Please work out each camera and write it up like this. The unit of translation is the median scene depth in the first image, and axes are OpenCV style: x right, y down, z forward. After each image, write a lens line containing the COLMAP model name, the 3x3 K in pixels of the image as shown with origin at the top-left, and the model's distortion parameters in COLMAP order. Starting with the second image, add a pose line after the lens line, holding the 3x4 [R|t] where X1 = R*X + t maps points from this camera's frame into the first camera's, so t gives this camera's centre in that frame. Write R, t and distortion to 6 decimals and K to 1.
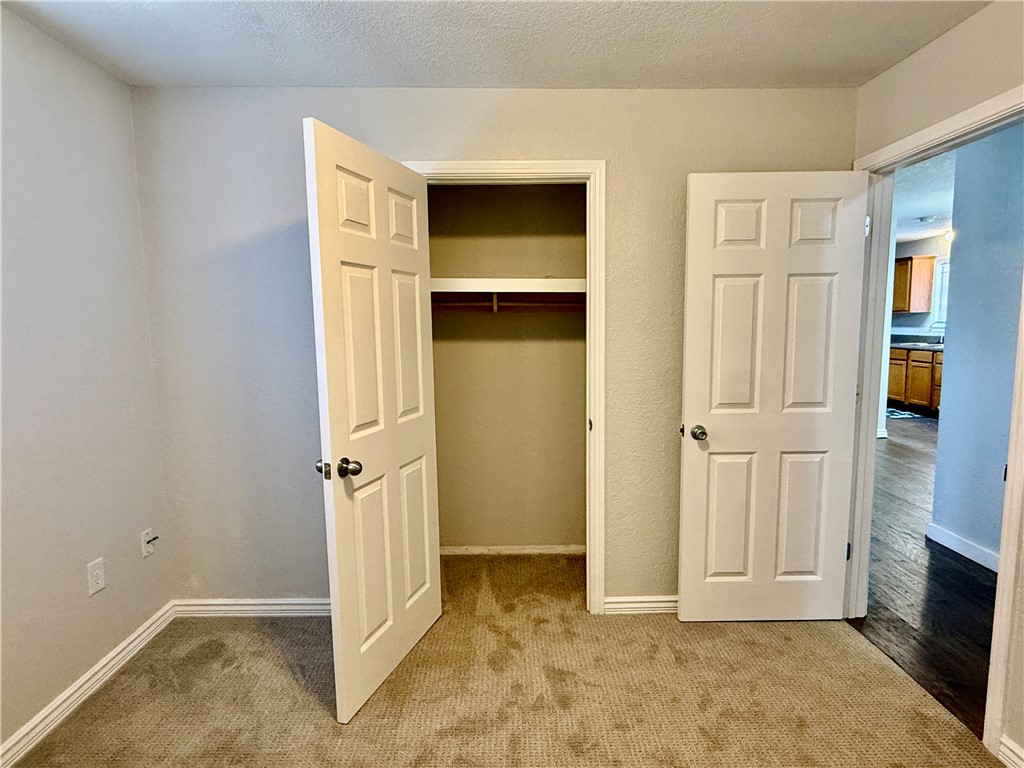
lens RADIAL K [[553.9, 0, 512.0], [0, 553.9, 384.0], [0, 0, 1]] dist [-0.000667, 0.000653]
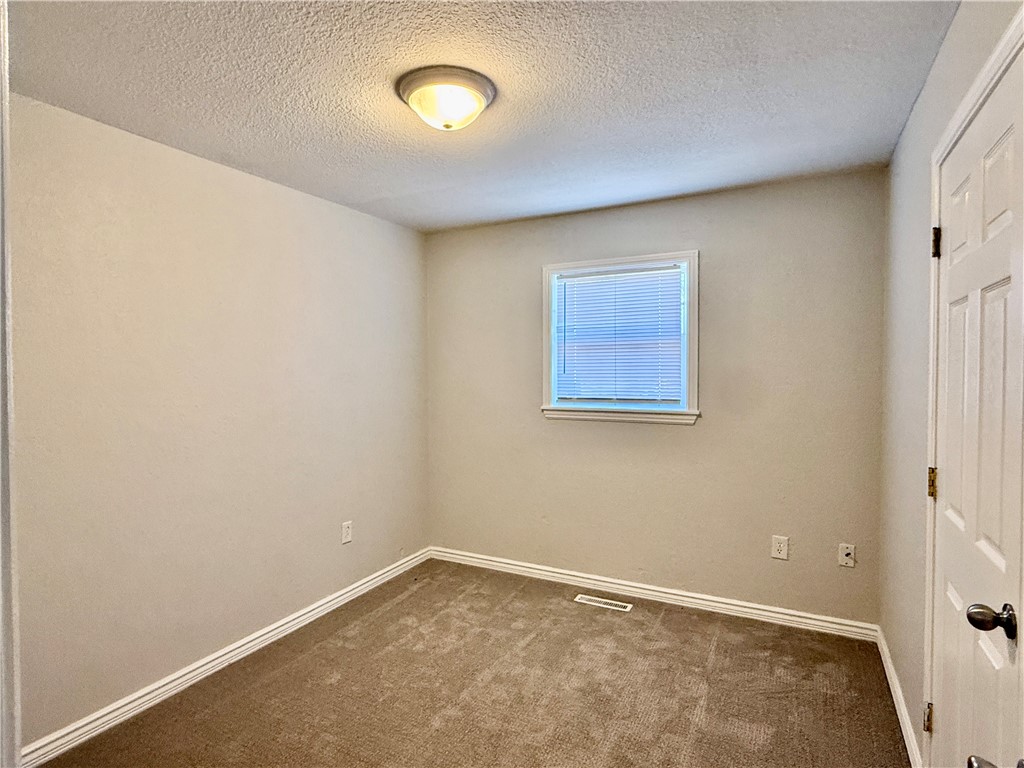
lens RADIAL K [[559.4, 0, 512.0], [0, 559.4, 384.0], [0, 0, 1]] dist [0.013189, 0.000089]
pose [[-0.488530, 0.035913, -0.871808, 0.814100], [-0.082754, 0.992742, 0.087267, -0.137565], [0.868614, 0.114778, -0.482012, 1.028143]]
